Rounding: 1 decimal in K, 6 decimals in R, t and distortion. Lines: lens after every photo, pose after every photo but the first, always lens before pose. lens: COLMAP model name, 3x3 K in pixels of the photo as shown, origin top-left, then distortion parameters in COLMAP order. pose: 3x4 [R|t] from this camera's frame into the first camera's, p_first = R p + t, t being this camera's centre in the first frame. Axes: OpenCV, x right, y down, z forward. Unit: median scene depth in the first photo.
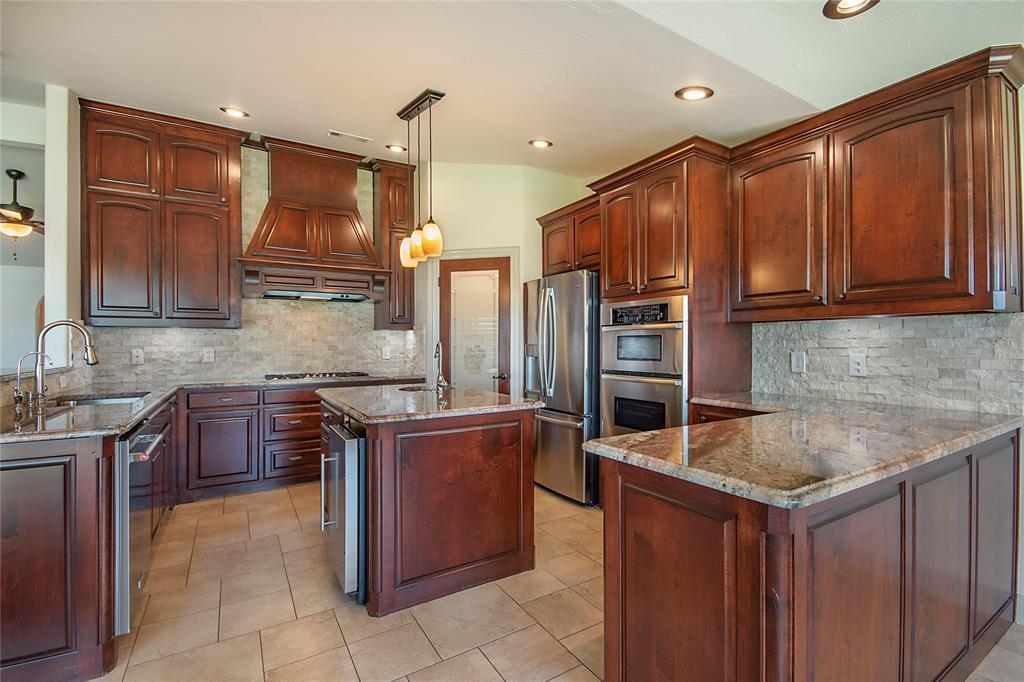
lens RADIAL K [[456.3, 0, 507.0], [0, 456.3, 345.3], [0, 0, 1]] dist [-0.001521, -0.001667]
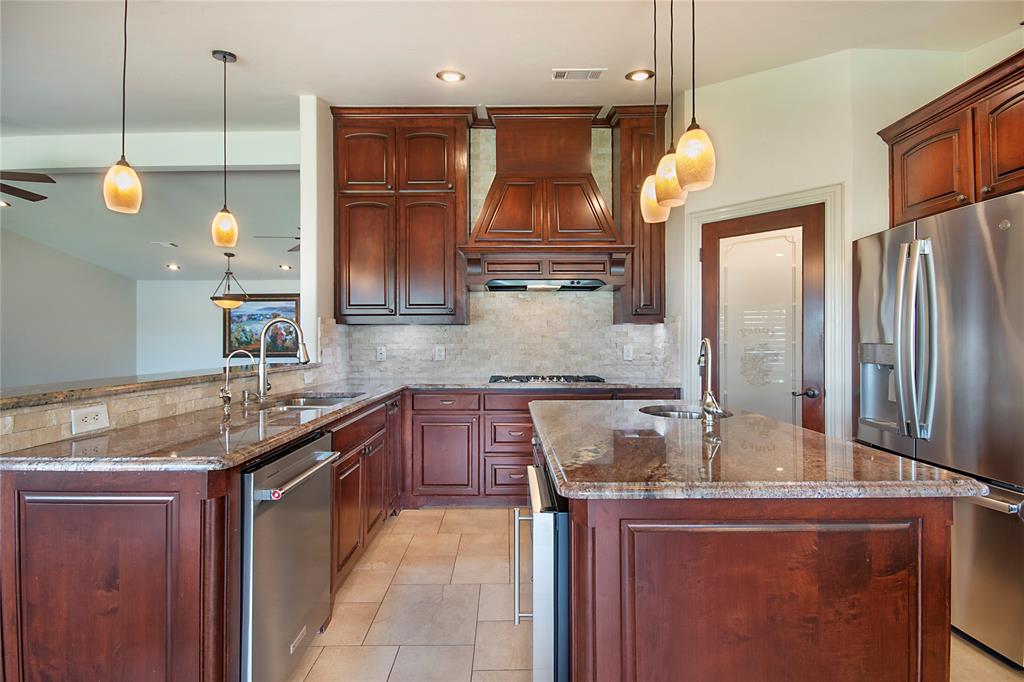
lens RADIAL K [[456.3, 0, 500.3], [0, 456.3, 339.7], [0, 0, 1]] dist [-0.001521, -0.001667]
pose [[0.853329, -0.000467, -0.521372, -0.053822], [-0.003244, 0.999975, -0.006206, -0.000631], [0.521362, 0.006987, 0.853307, 0.275645]]
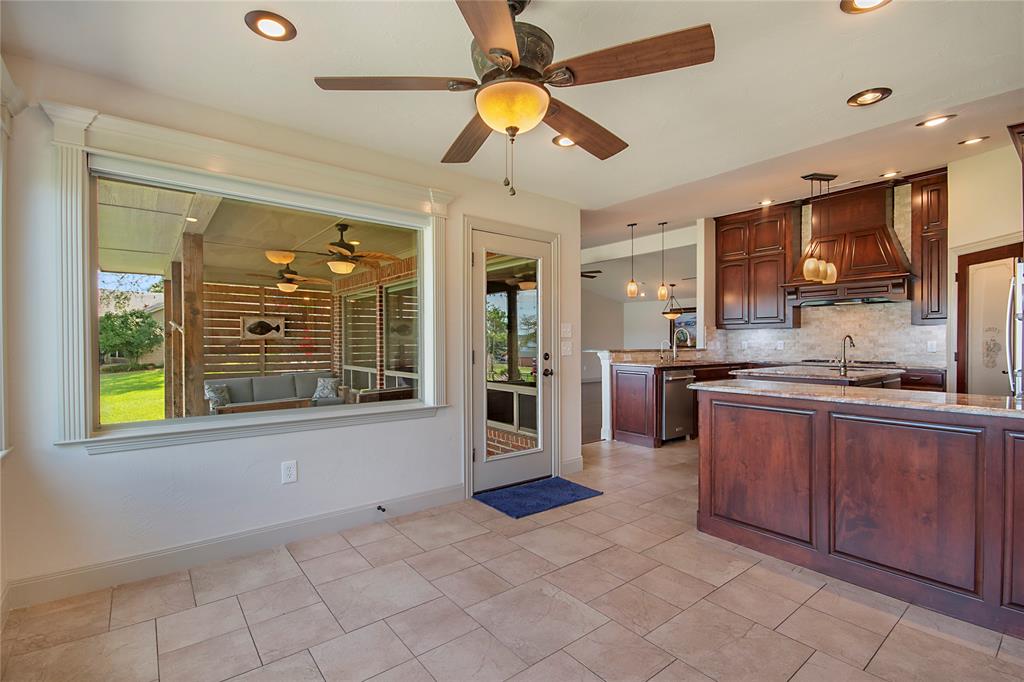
lens RADIAL K [[456.3, 0, 515.9], [0, 456.3, 341.5], [0, 0, 1]] dist [-0.001521, -0.001667]
pose [[0.134952, 0.002629, -0.990849, 0.870223], [-0.007195, 0.999973, 0.001673, 0.013182], [0.990826, 0.006903, 0.134968, -0.138131]]
